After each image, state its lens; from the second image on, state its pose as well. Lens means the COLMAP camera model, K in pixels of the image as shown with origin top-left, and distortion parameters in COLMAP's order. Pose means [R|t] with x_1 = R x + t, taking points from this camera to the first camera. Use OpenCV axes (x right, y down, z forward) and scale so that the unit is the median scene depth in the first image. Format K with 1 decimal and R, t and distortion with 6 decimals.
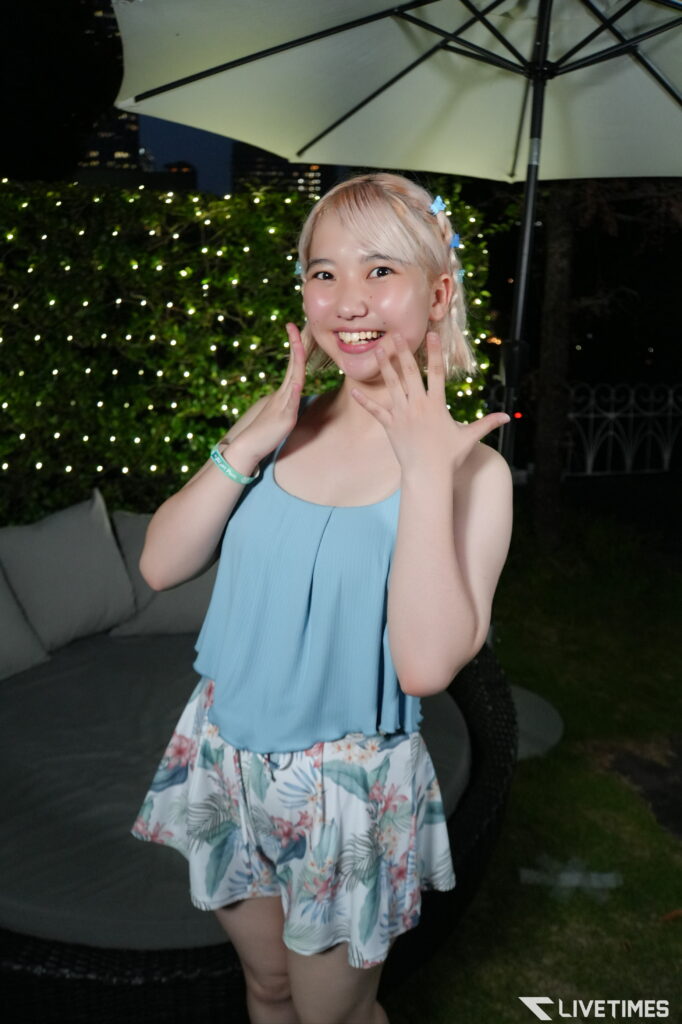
lens RADIAL K [[827.2, 0, 335.7], [0, 827.2, 524.5], [0, 0, 1]] dist [-0.173430, 0.113520]
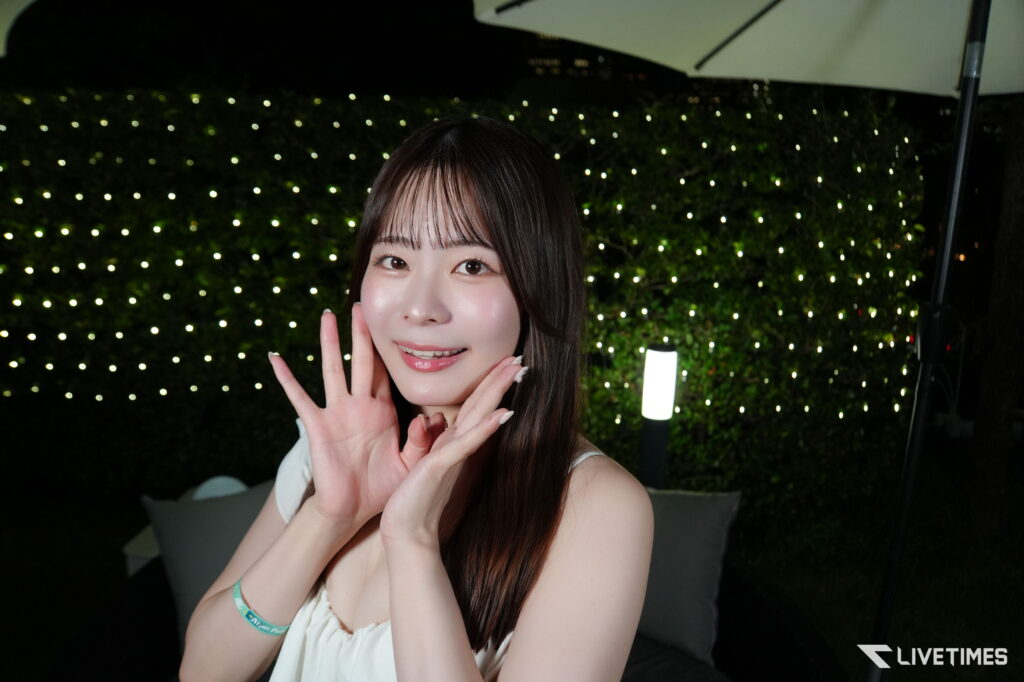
lens RADIAL K [[827.2, 0, 490.7], [0, 827.2, 345.2], [0, 0, 1]] dist [-0.173430, 0.113520]
pose [[0.941457, 0.067797, -0.330247, 0.050898], [-0.099785, 0.991717, -0.080872, -0.058221], [0.322029, 0.109091, 0.940424, 0.116418]]
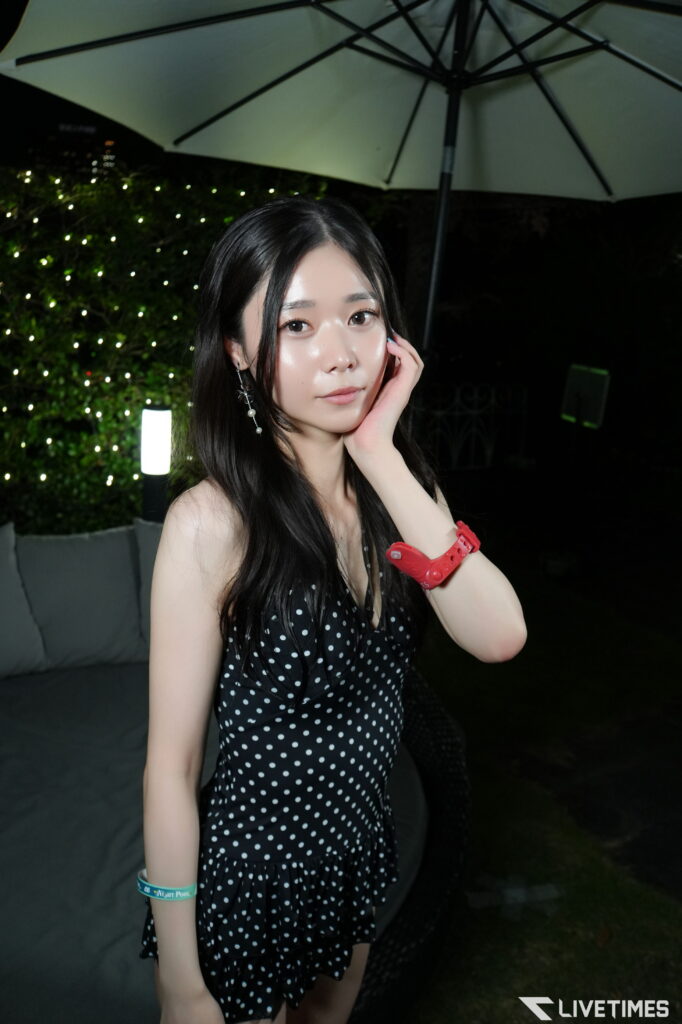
lens RADIAL K [[830.6, 0, 339.5], [0, 830.6, 513.2], [0, 0, 1]] dist [-0.156989, 0.091524]
pose [[0.966449, -0.018704, 0.256175, -0.100521], [0.019460, 0.999811, -0.000418, -0.021611], [-0.256119, 0.005389, 0.966630, 0.045713]]
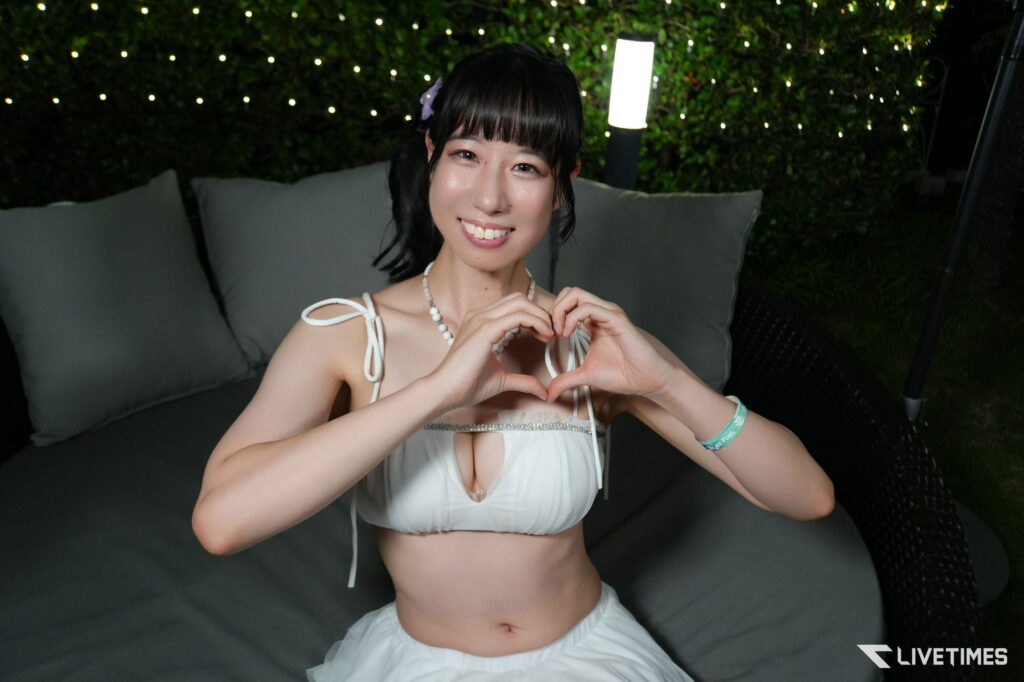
lens RADIAL K [[915.6, 0, 506.7], [0, 915.6, 344.2], [0, 0, 1]] dist [-0.112355, 0.103636]
pose [[0.978719, 0.116153, -0.169169, -0.010892], [-0.092103, 0.985330, 0.143675, 0.007729], [0.183375, -0.125036, 0.975059, 0.202322]]
